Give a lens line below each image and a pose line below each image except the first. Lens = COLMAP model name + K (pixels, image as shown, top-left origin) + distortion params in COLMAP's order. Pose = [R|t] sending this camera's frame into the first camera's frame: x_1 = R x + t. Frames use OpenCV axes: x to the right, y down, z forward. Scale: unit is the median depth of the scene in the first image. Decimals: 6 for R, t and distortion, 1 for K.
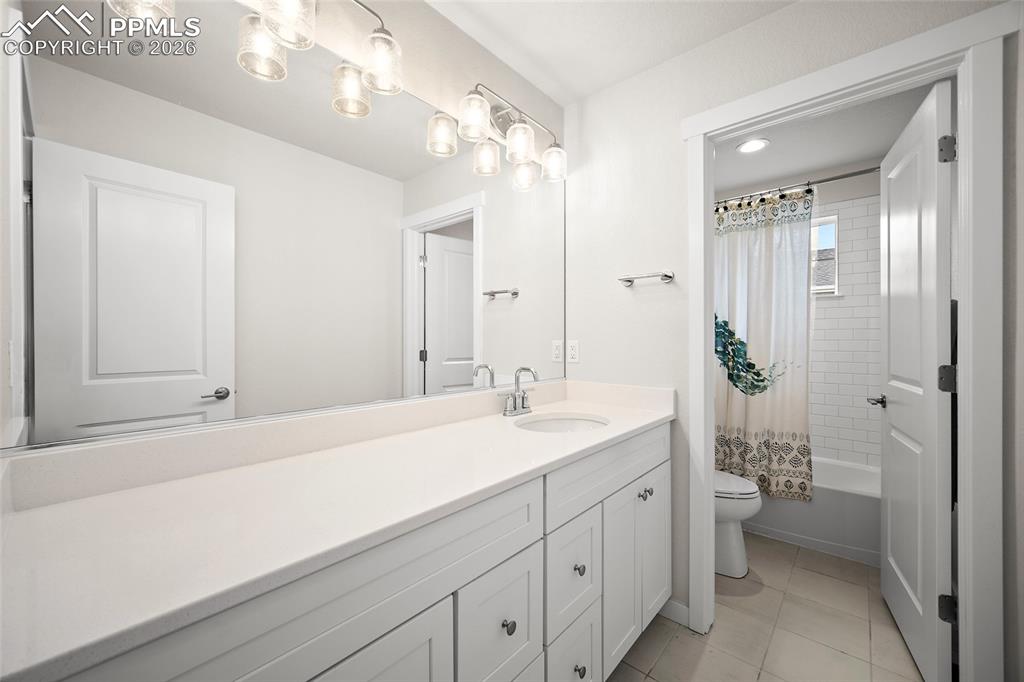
lens RADIAL K [[406.0, 0, 512.5], [0, 406.0, 341.6], [0, 0, 1]] dist [0.001229, -0.000059]
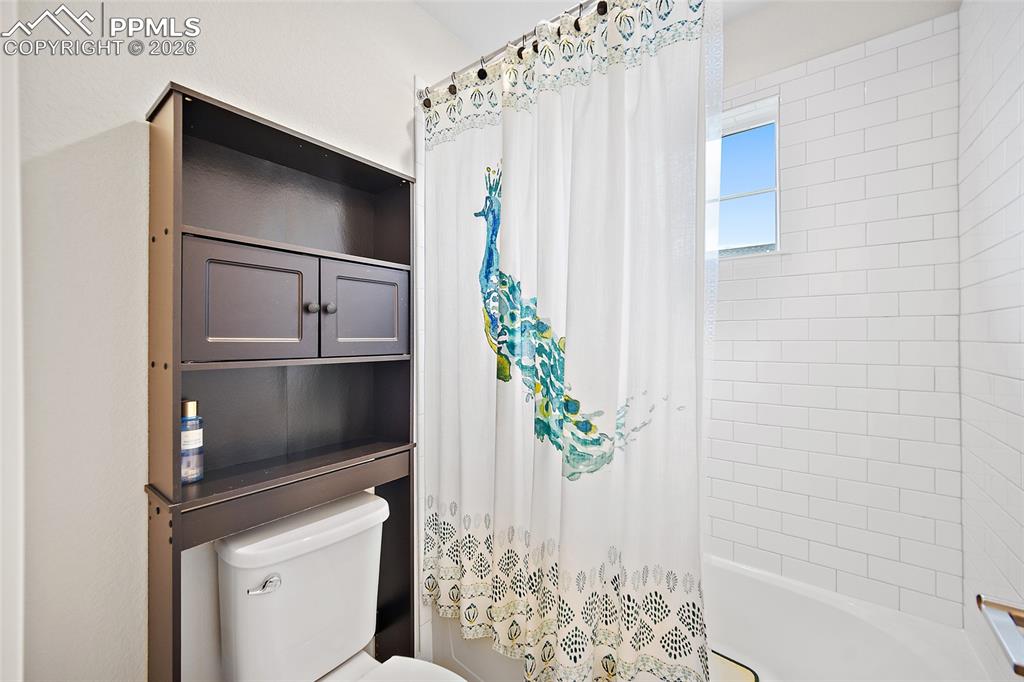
lens RADIAL K [[406.0, 0, 510.6], [0, 406.0, 338.6], [0, 0, 1]] dist [0.001229, -0.000059]
pose [[0.998059, -0.003972, 0.062154, 0.503919], [0.004020, 0.999992, -0.000651, -0.007489], [-0.062151, 0.000899, 0.998066, 0.599663]]
